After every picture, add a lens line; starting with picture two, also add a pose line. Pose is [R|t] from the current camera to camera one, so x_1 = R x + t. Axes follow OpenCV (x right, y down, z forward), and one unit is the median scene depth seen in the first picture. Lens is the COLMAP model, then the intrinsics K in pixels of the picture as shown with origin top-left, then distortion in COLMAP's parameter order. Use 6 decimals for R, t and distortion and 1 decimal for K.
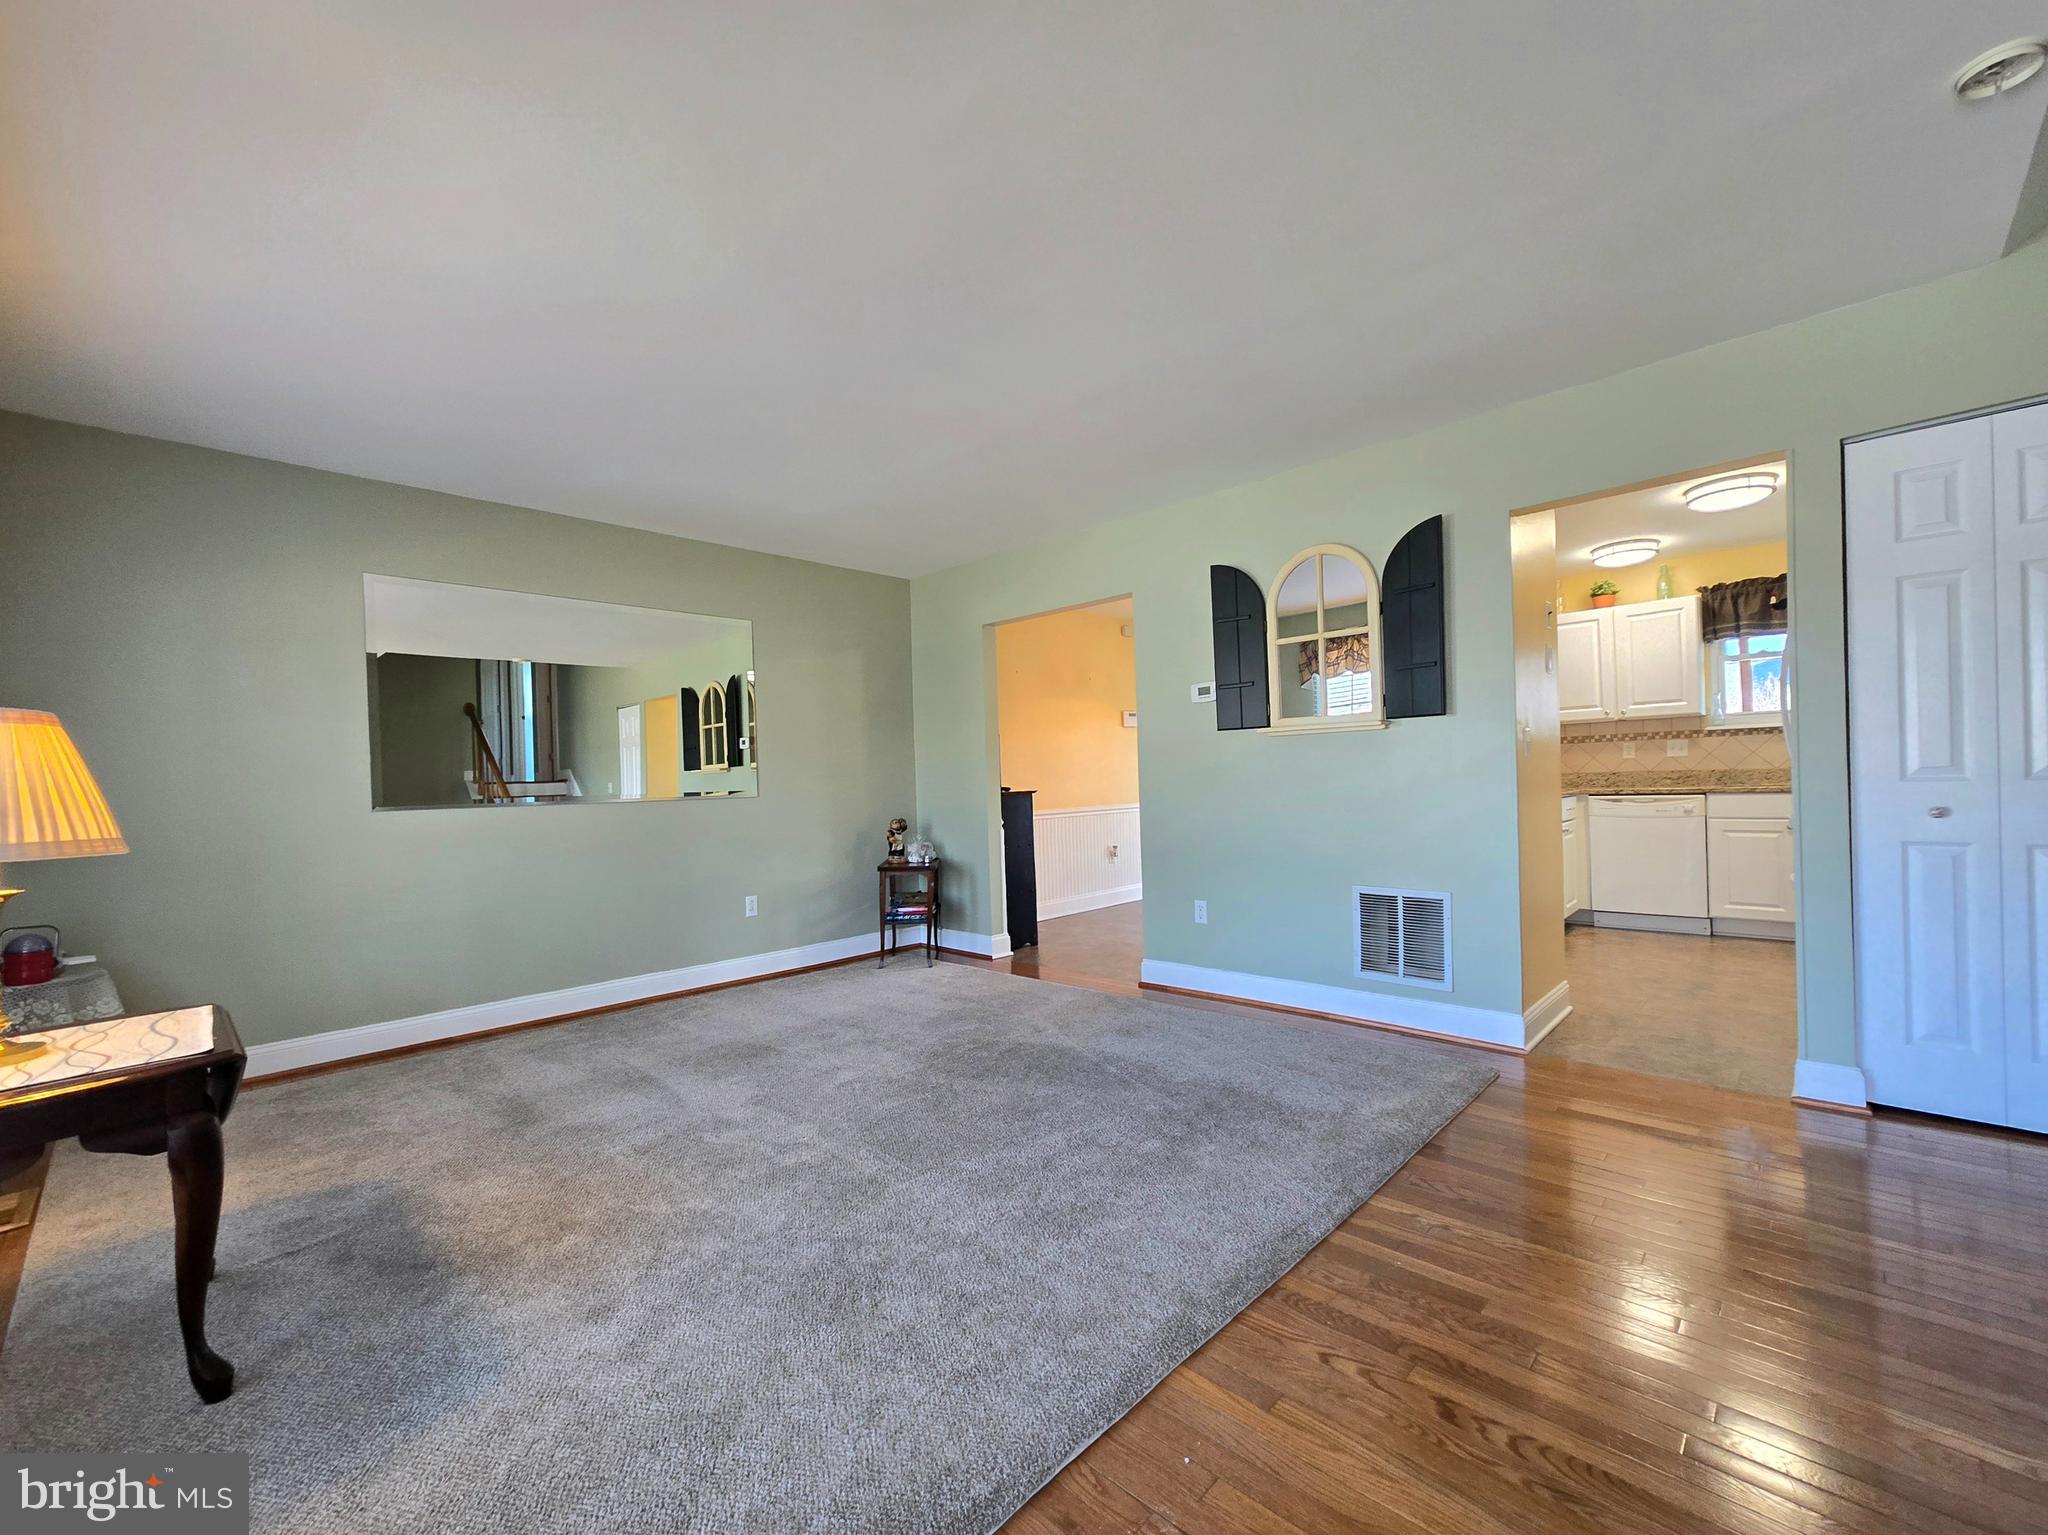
lens RADIAL K [[838.5, 0, 1035.0], [0, 838.5, 786.7], [0, 0, 1]] dist [0.000248, 0.000138]
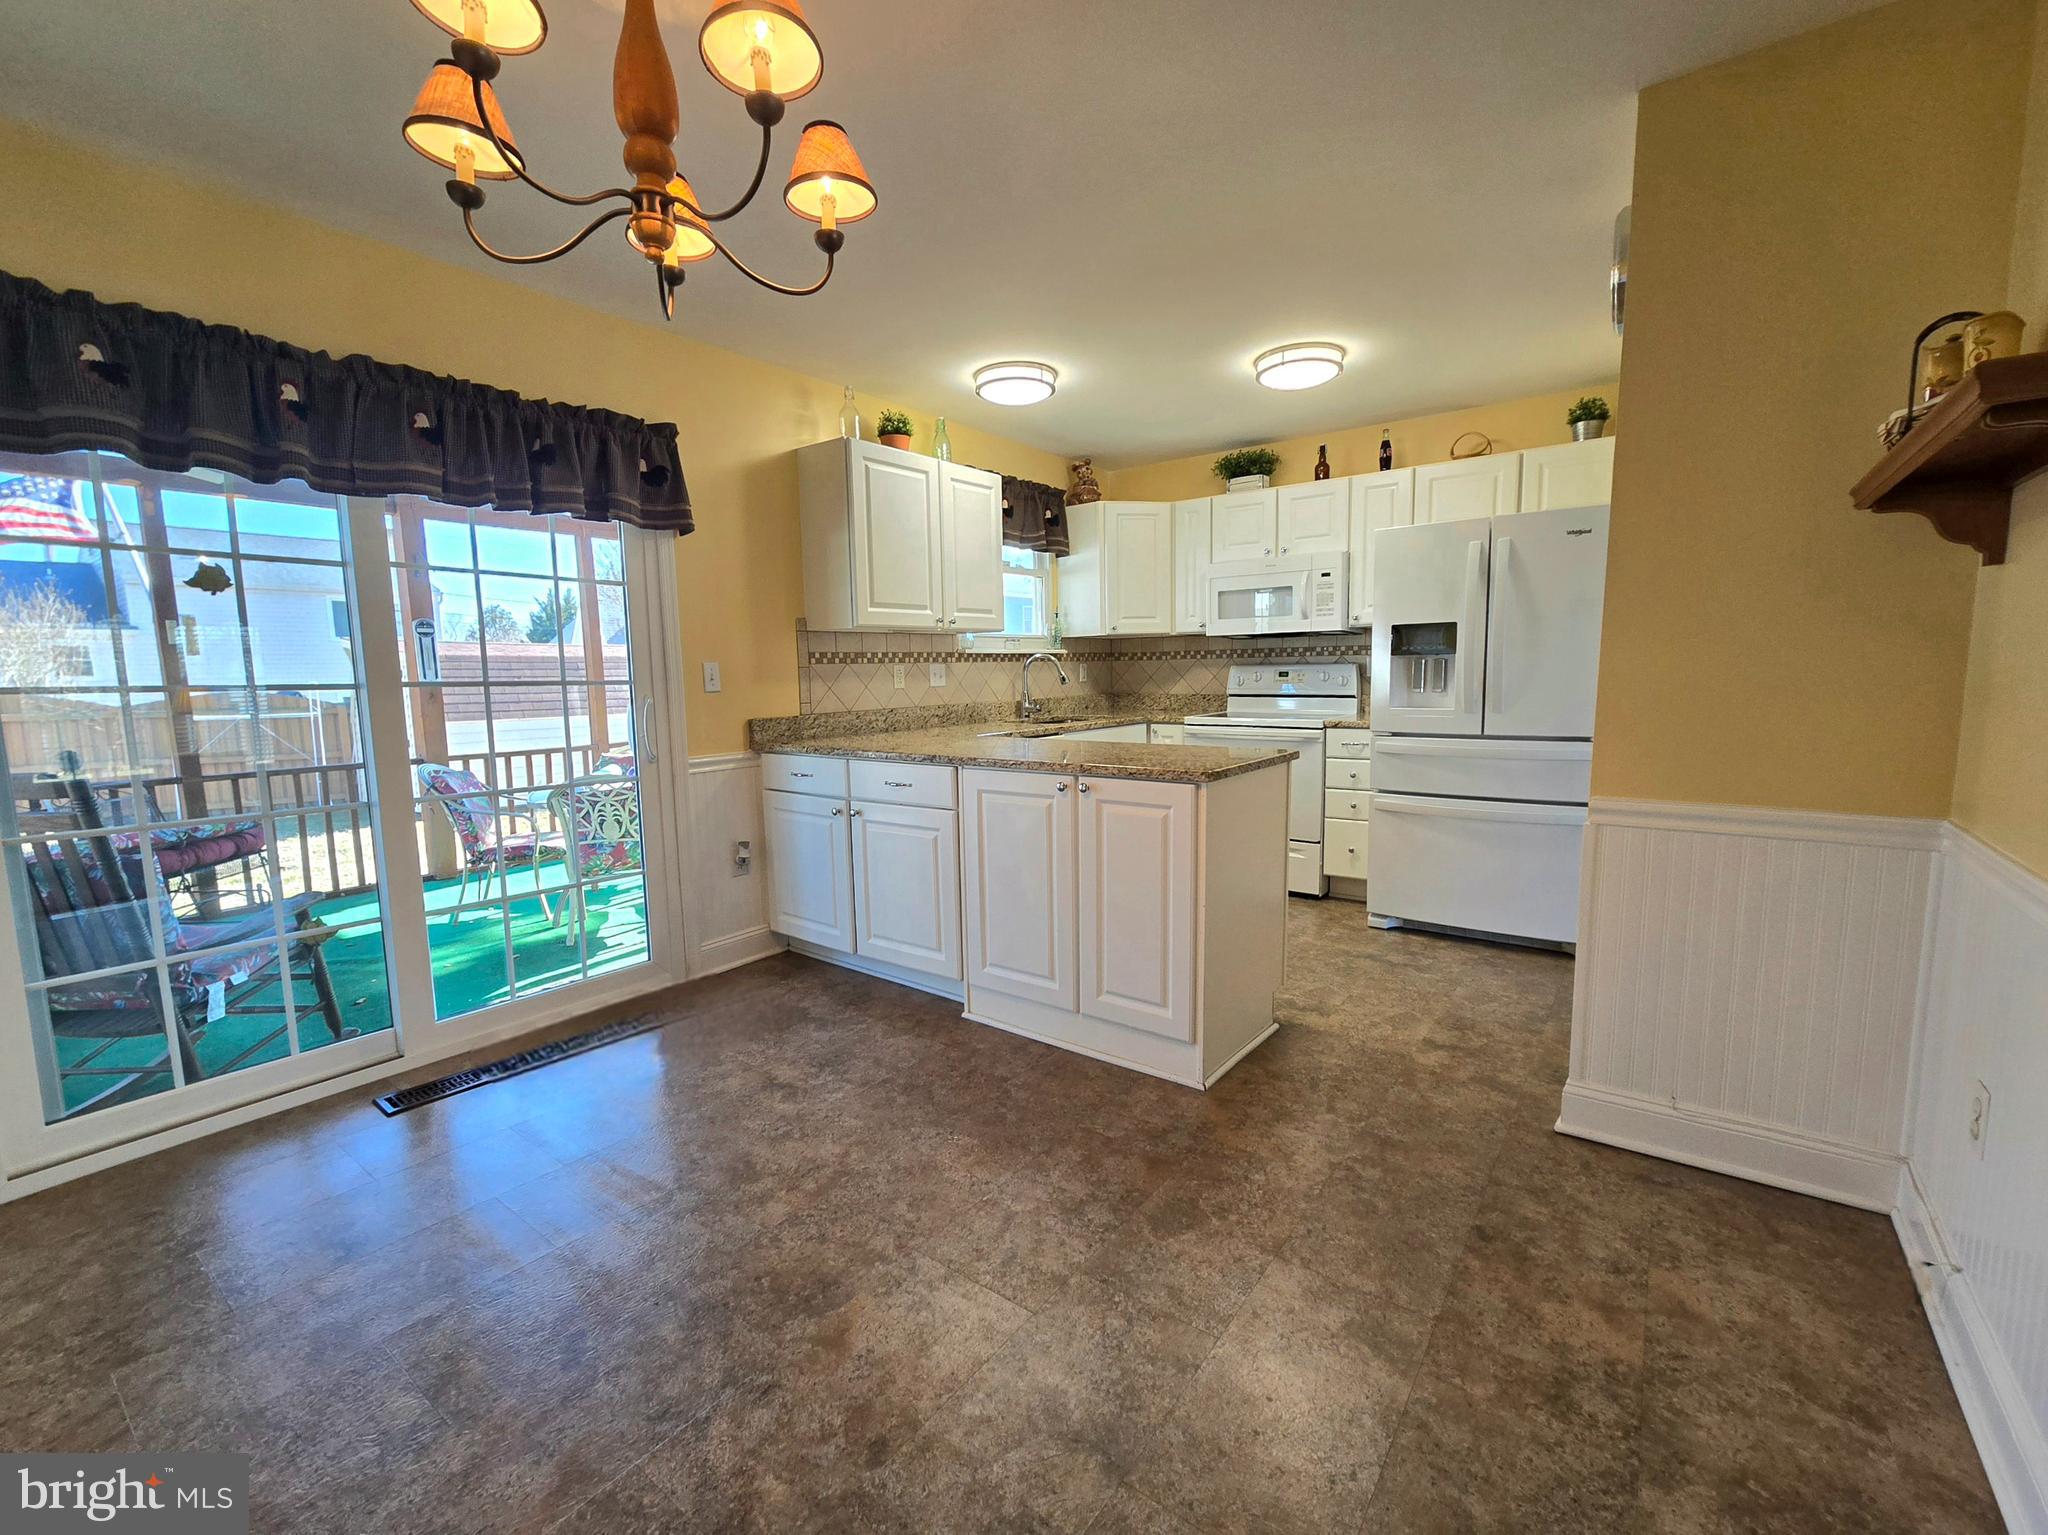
lens RADIAL K [[870.1, 0, 1022.7], [0, 870.1, 773.6], [0, 0, 1]] dist [-0.000025, 0.000078]
pose [[-0.112721, -0.086435, 0.989860, -0.022772], [0.029636, 0.995474, 0.090300, -0.027817], [-0.993185, 0.039514, -0.109649, 1.061158]]
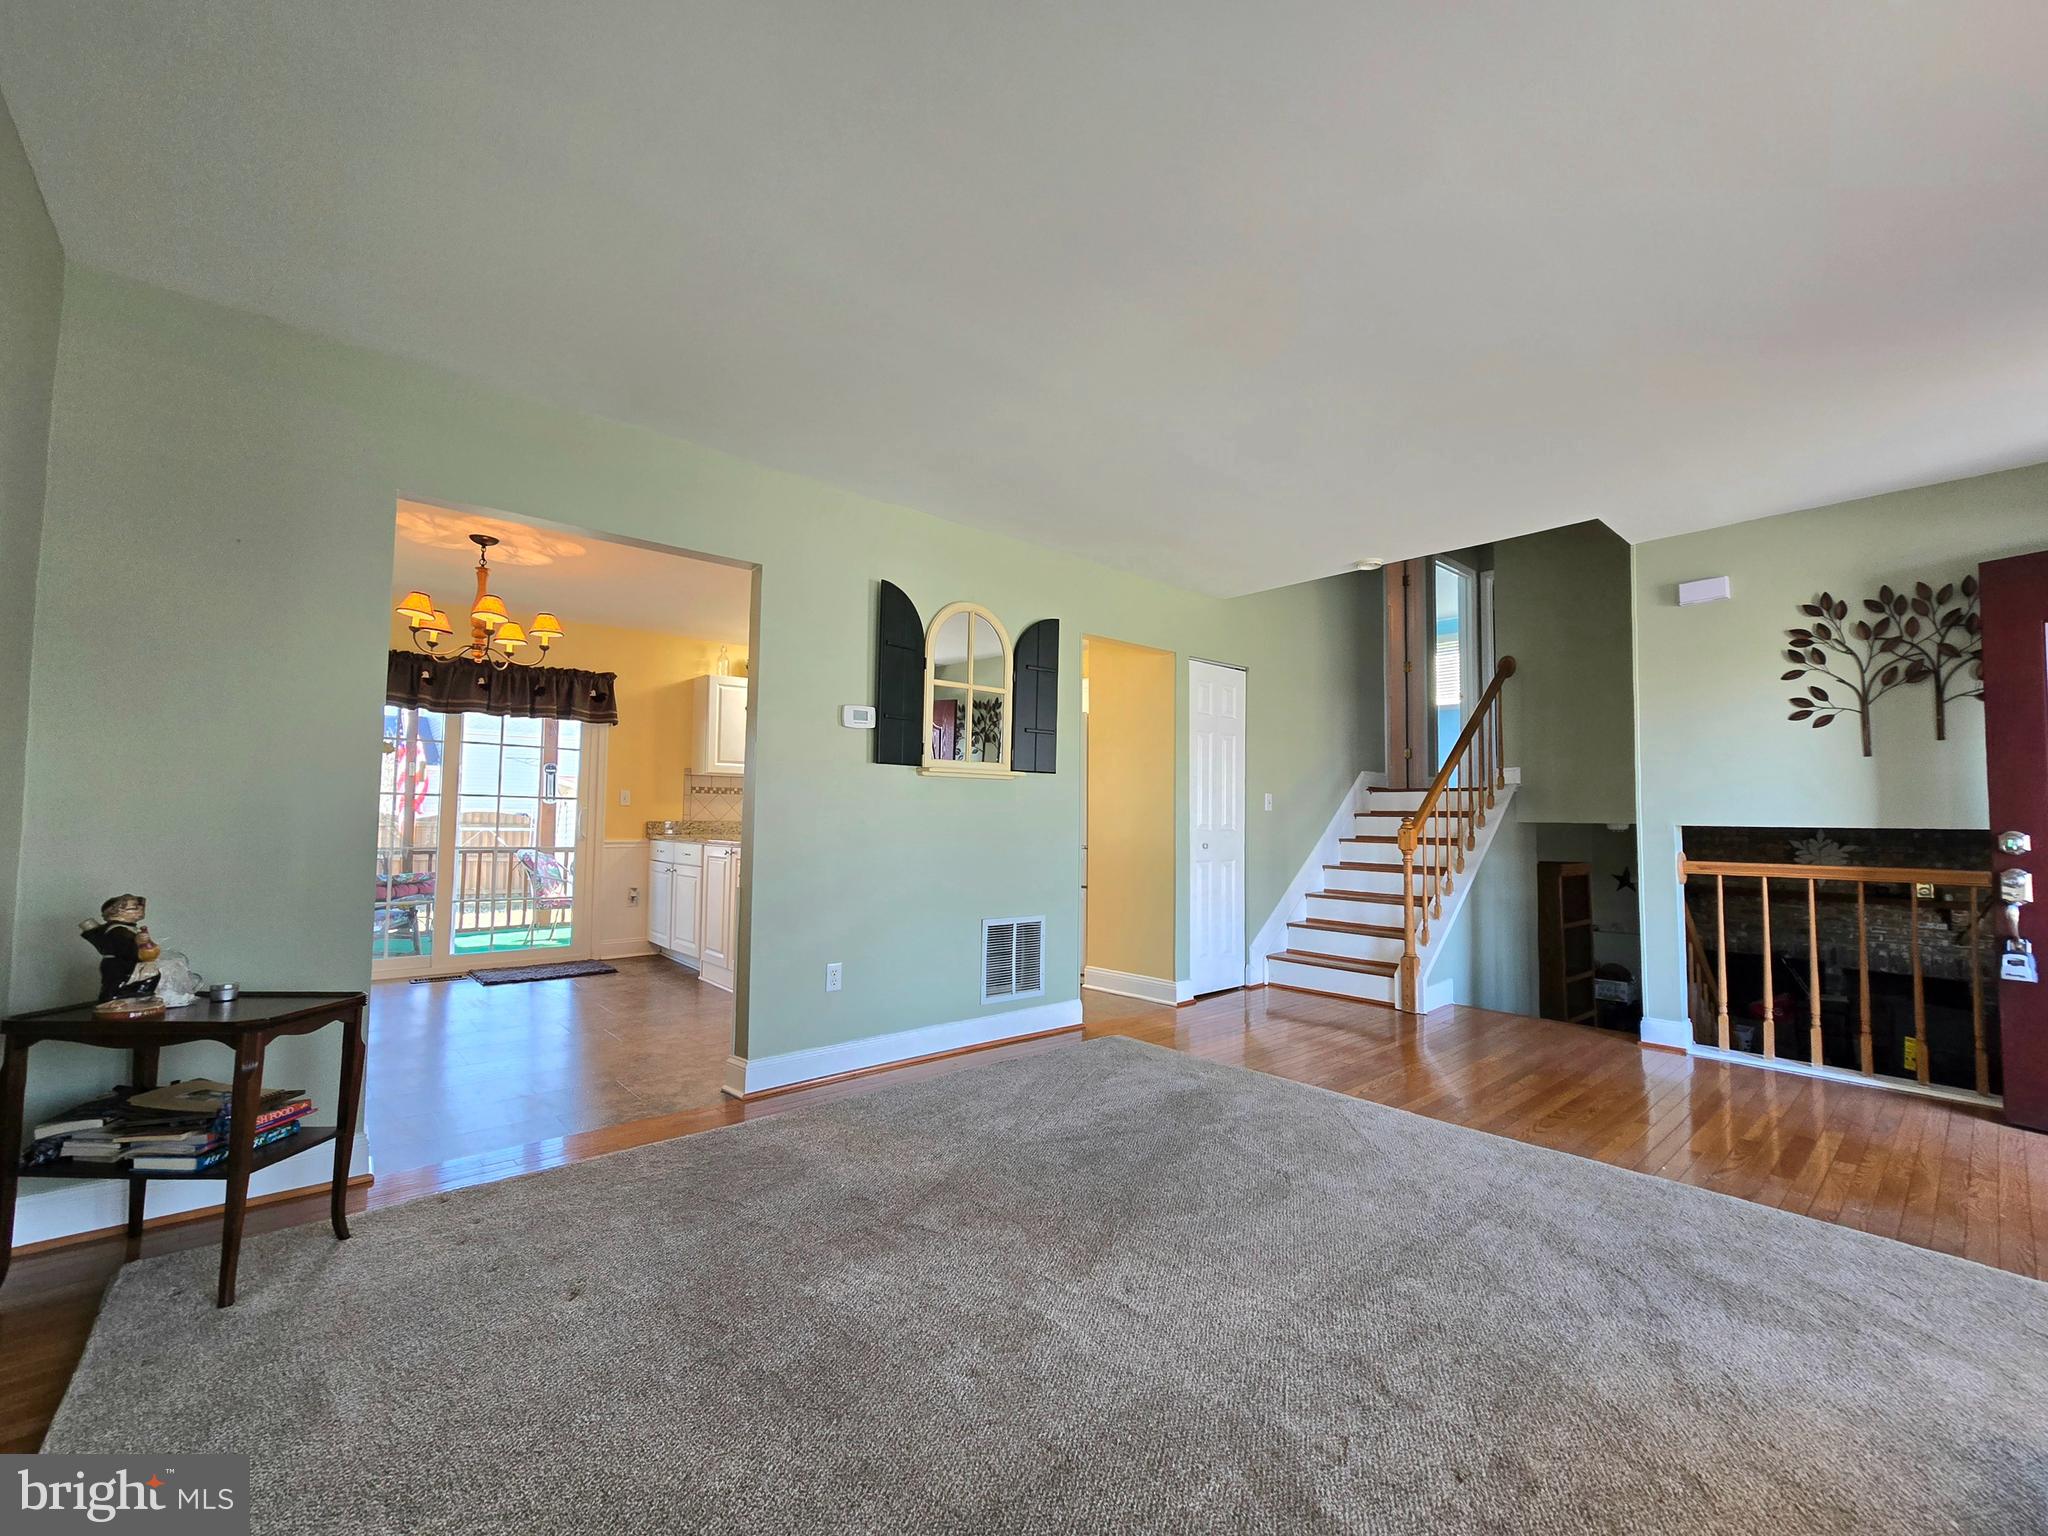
lens RADIAL K [[859.9, 0, 1034.7], [0, 859.9, 770.9], [0, 0, 1]] dist [0.001099, 0.000813]
pose [[0.089513, 0.084054, 0.992433, -0.488884], [-0.004461, 0.996456, -0.083992, 0.012361], [-0.995976, 0.003091, 0.089571, 0.549355]]
